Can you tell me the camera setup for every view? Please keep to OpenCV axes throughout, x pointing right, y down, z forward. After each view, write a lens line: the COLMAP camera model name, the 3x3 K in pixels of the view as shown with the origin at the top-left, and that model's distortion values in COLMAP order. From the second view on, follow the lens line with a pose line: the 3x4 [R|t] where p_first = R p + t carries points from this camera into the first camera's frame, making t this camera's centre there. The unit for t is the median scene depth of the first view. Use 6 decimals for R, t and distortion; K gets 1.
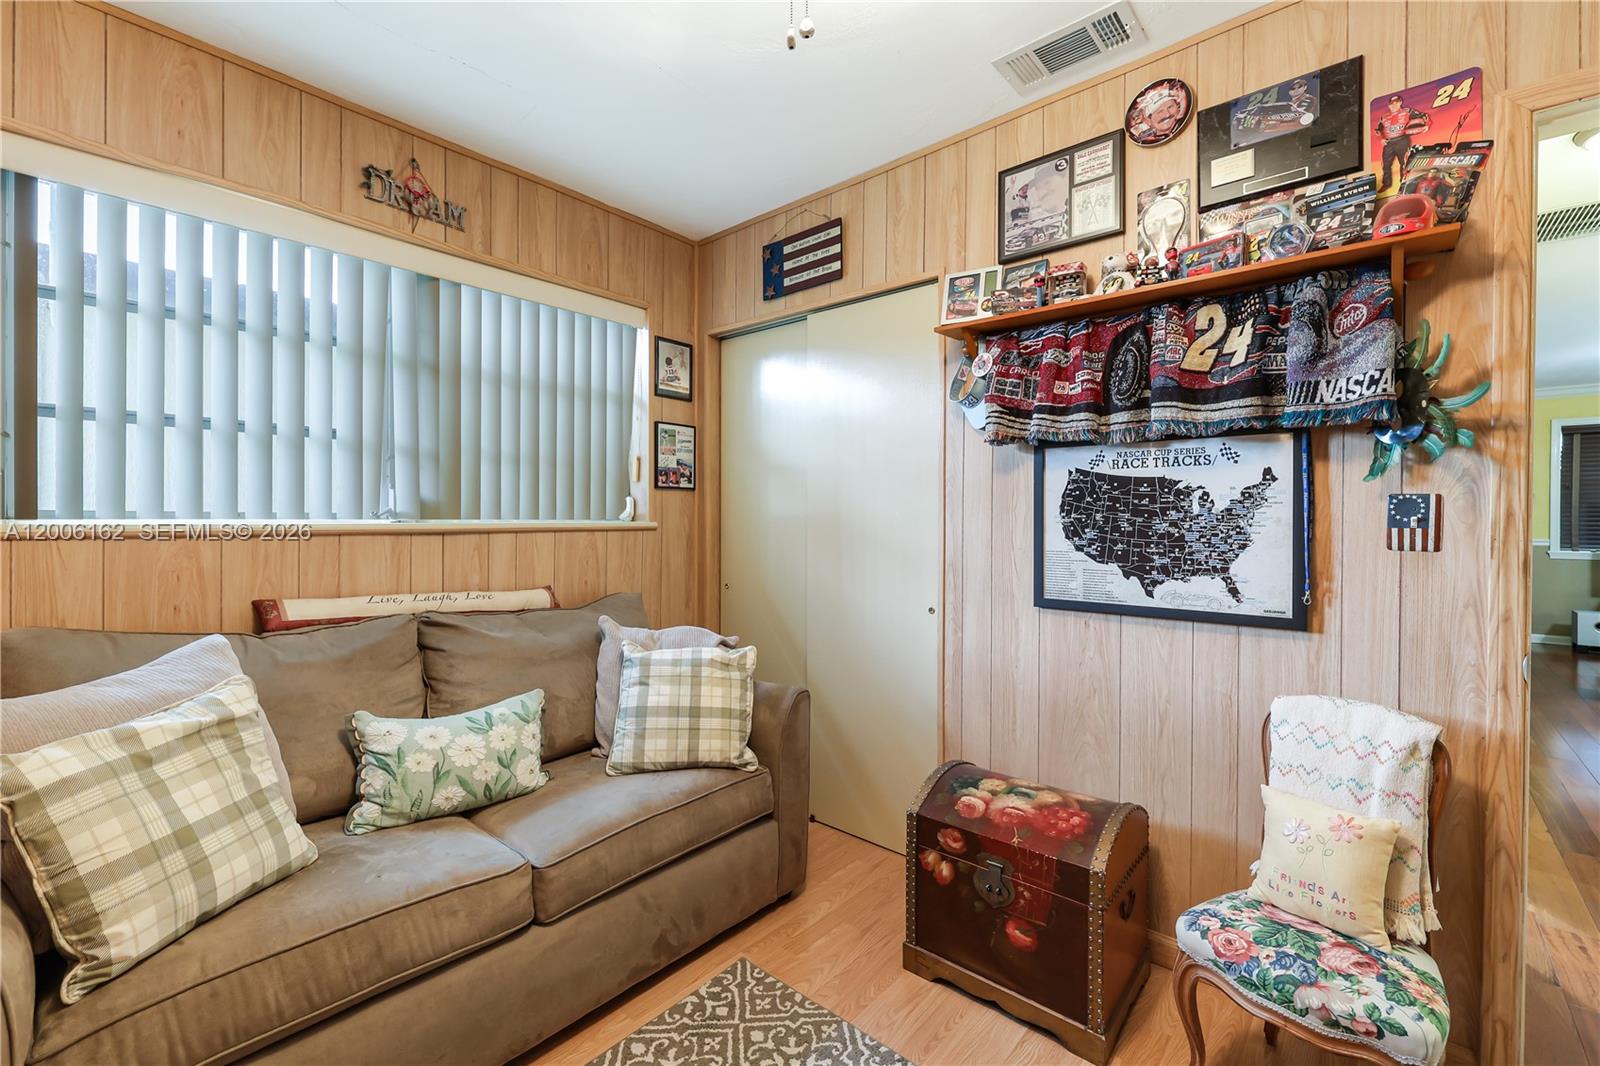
lens RADIAL K [[672.6, 0, 789.6], [0, 672.6, 518.3], [0, 0, 1]] dist [-0.002985, 0.000132]
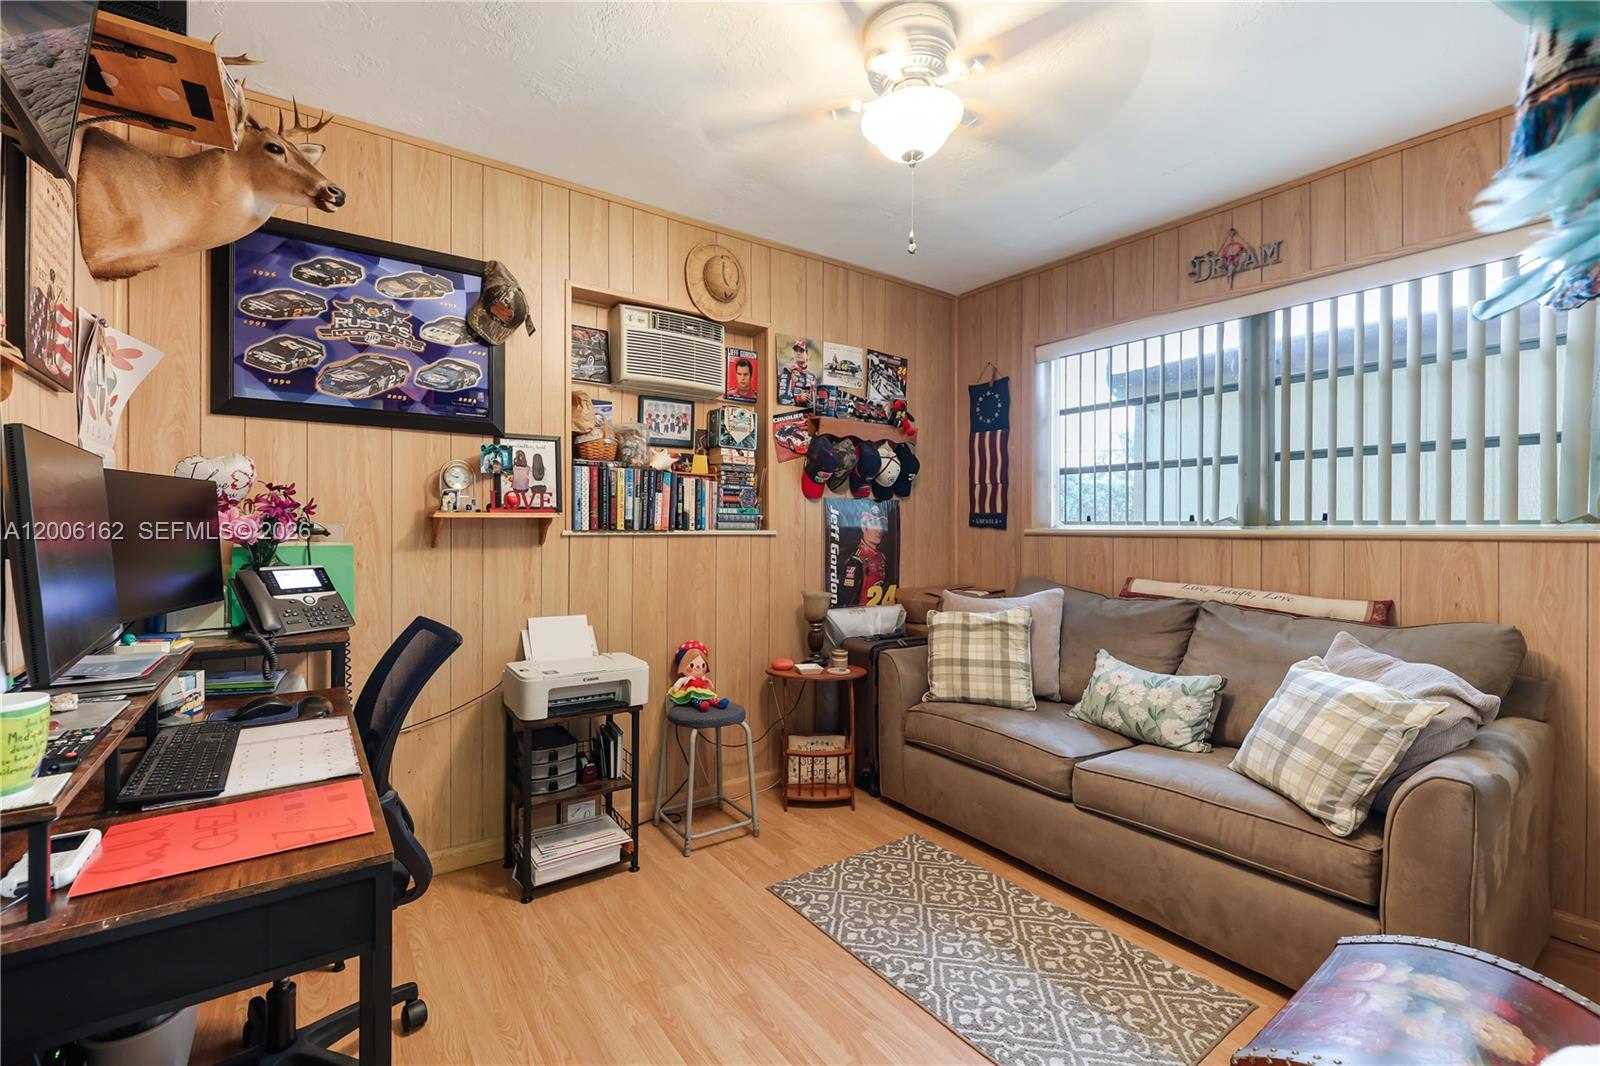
lens RADIAL K [[672.6, 0, 791.1], [0, 672.6, 530.8], [0, 0, 1]] dist [-0.002985, 0.000132]
pose [[-0.208534, 0.010650, -0.977957, 0.904972], [0.003406, 0.999943, 0.010164, -0.005451], [0.978009, -0.001211, -0.208559, 0.540473]]
